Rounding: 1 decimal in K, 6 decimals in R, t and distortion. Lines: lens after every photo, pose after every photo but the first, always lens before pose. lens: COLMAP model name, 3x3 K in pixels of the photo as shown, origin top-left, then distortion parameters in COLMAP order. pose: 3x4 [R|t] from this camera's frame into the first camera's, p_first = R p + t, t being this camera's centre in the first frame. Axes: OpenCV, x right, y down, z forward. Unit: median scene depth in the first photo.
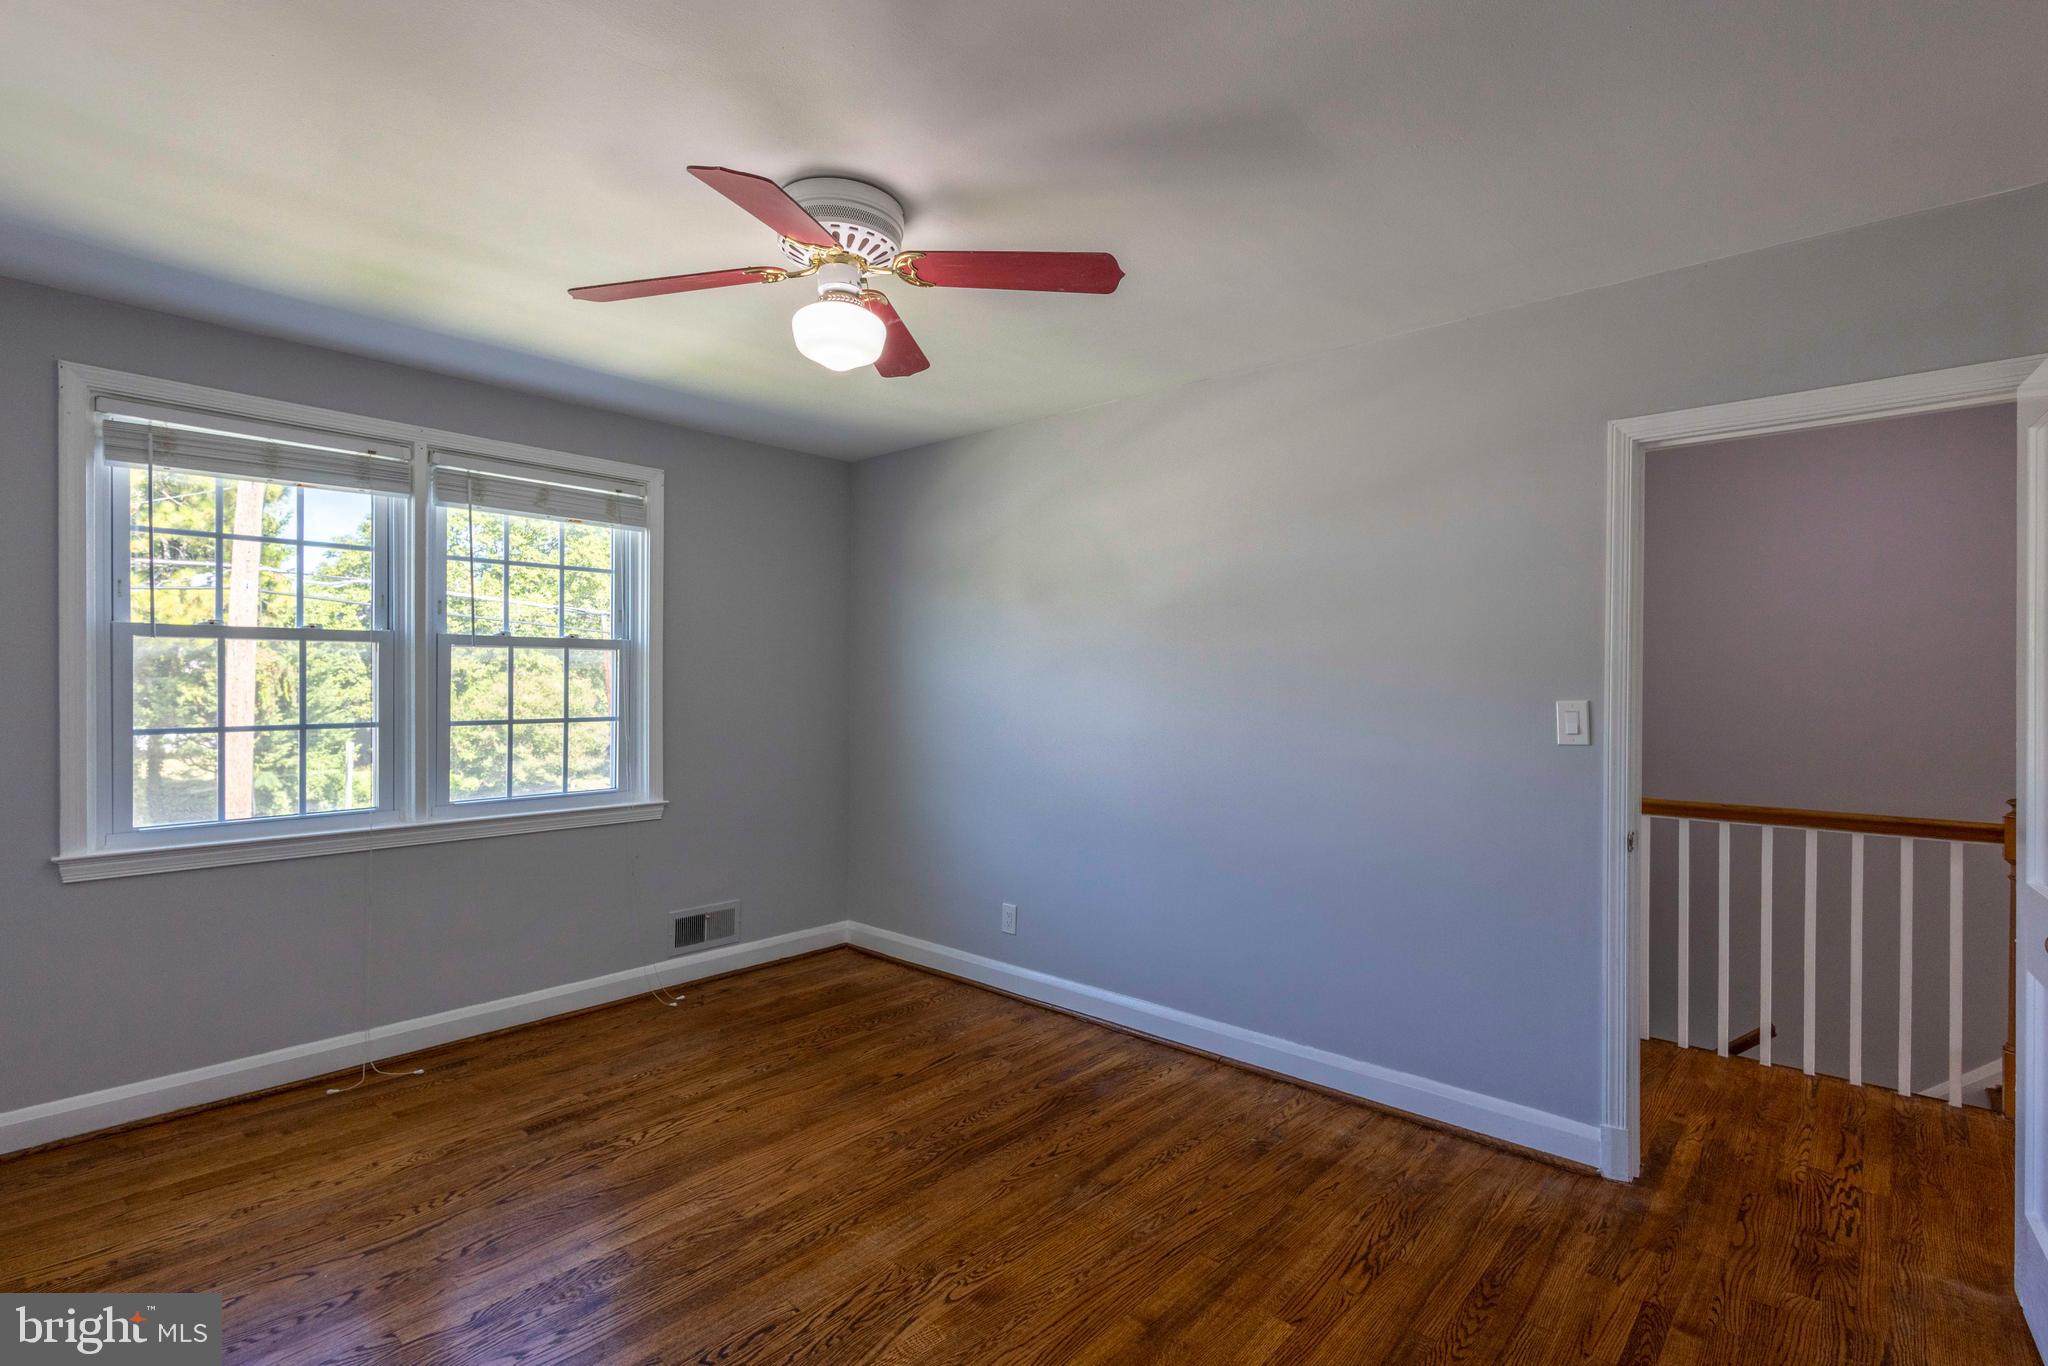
lens RADIAL K [[971.6, 0, 1030.1], [0, 971.6, 689.4], [0, 0, 1]] dist [0.001776, -0.000187]
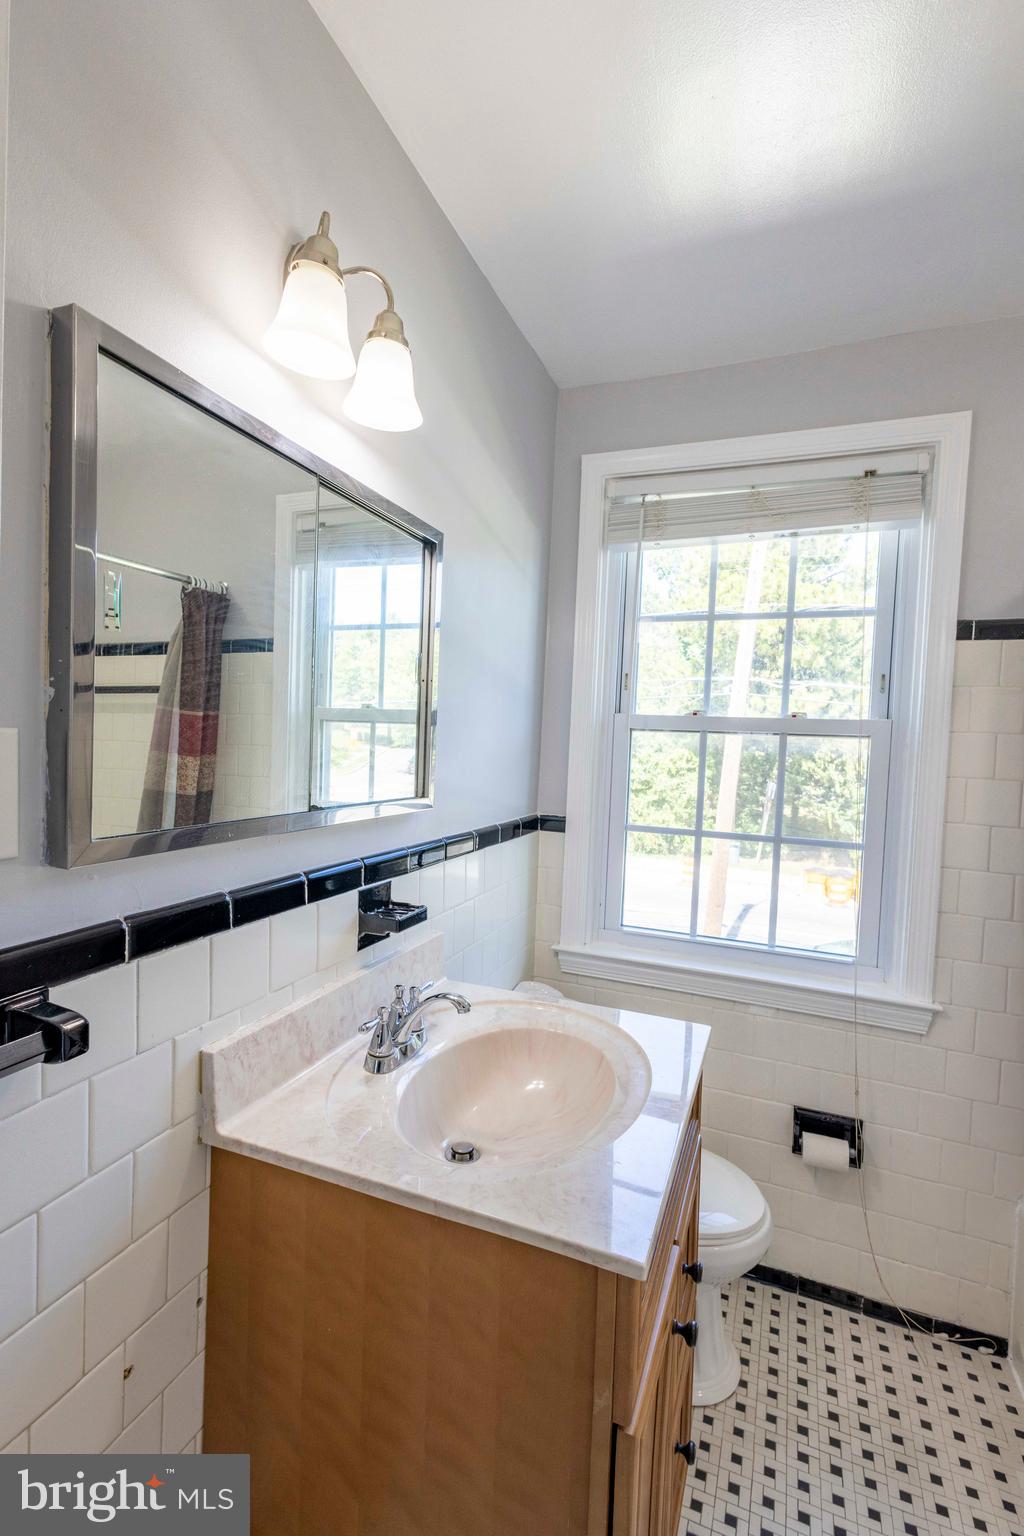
lens RADIAL K [[691.9, 0, 512.0], [0, 691.9, 768.0], [0, 0, 1]] dist [-0.000745, -0.000932]
pose [[0.337898, 0.055036, -0.939572, -0.087161], [-0.048373, 0.997985, 0.041061, -0.028961], [0.939939, 0.031576, 0.339879, 0.633273]]
